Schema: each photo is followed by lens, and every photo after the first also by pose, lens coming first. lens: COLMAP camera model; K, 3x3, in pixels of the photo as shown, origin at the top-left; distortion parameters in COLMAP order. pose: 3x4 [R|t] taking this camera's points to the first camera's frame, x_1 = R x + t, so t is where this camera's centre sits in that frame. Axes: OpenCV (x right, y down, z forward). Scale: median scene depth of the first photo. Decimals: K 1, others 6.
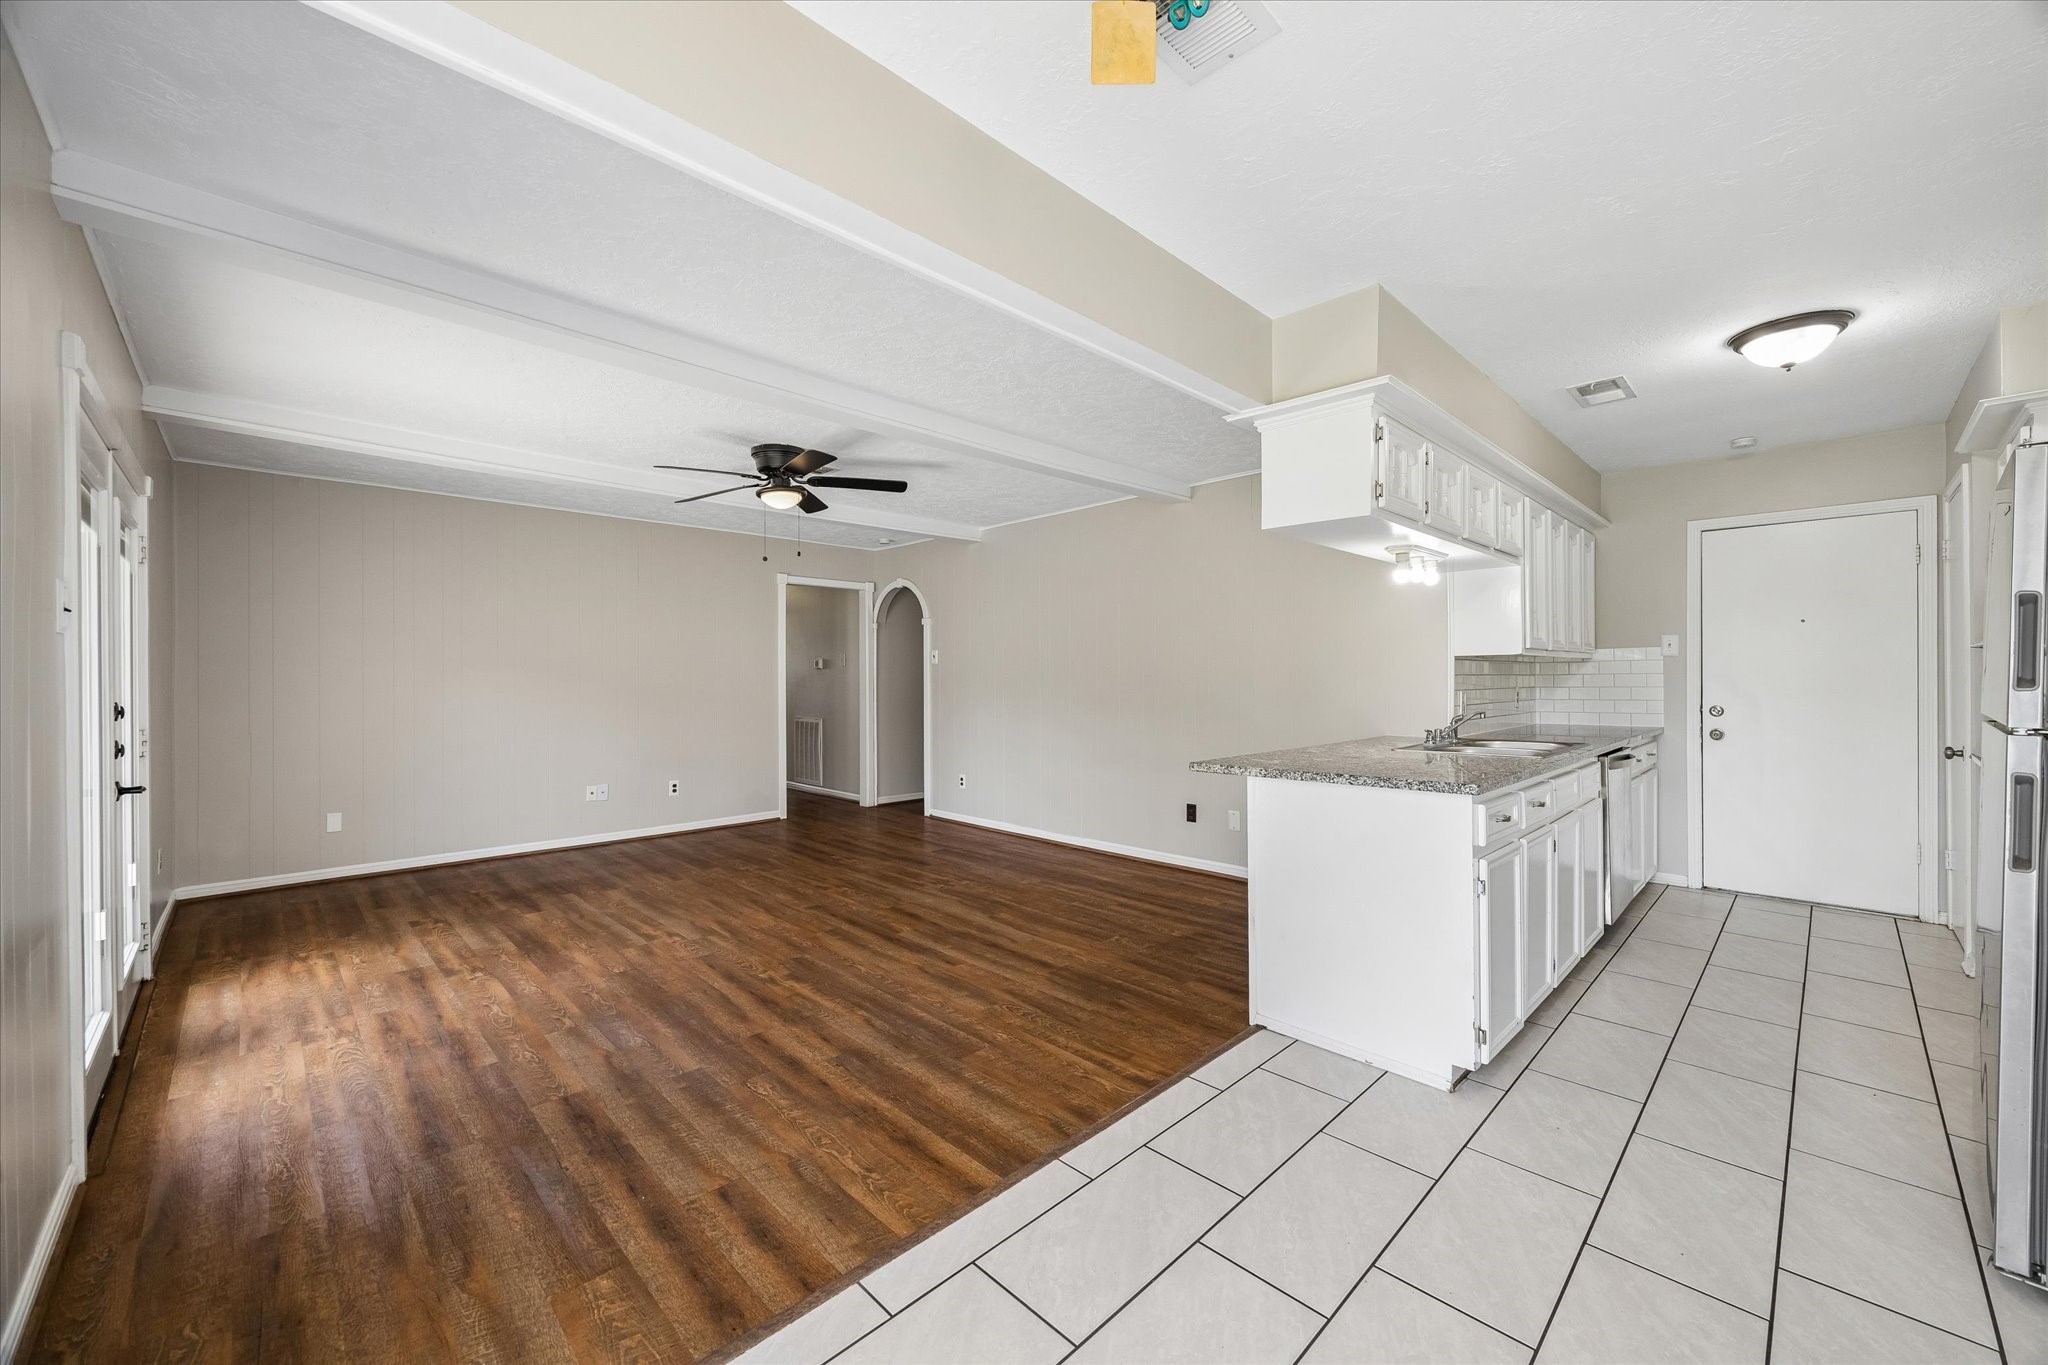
lens RADIAL K [[788.2, 0, 1020.1], [0, 788.2, 680.5], [0, 0, 1]] dist [0.000167, -0.000720]
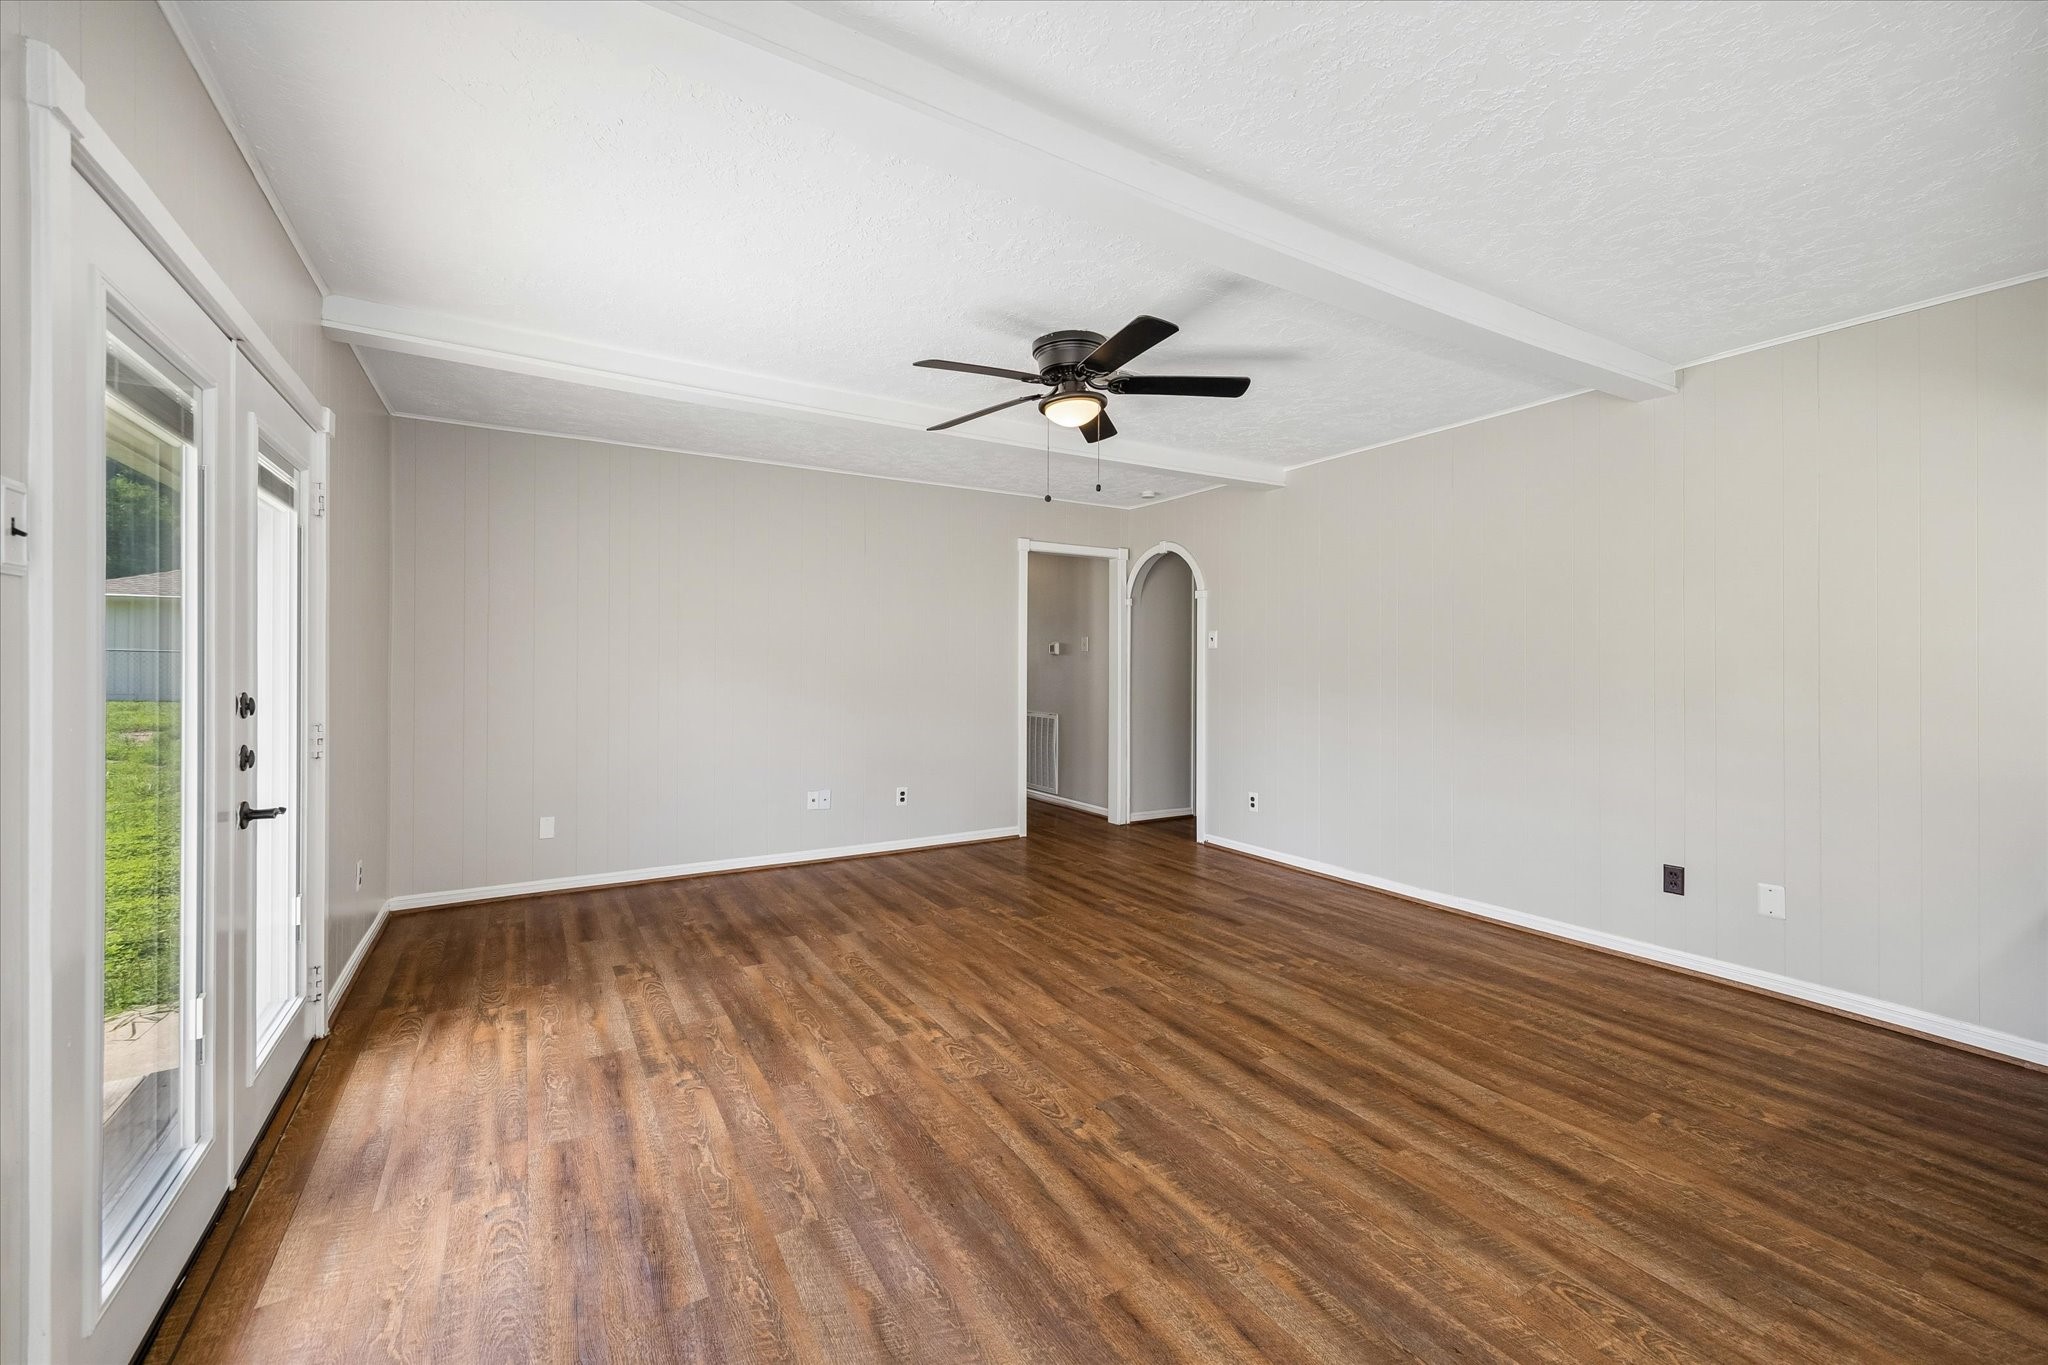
lens RADIAL K [[788.2, 0, 1007.3], [0, 788.2, 669.6], [0, 0, 1]] dist [0.000167, -0.000720]
pose [[0.973260, 0.008234, -0.229558, -0.210511], [-0.007915, 0.999966, 0.002313, -0.000359], [0.229570, -0.000434, 0.973292, 0.321571]]
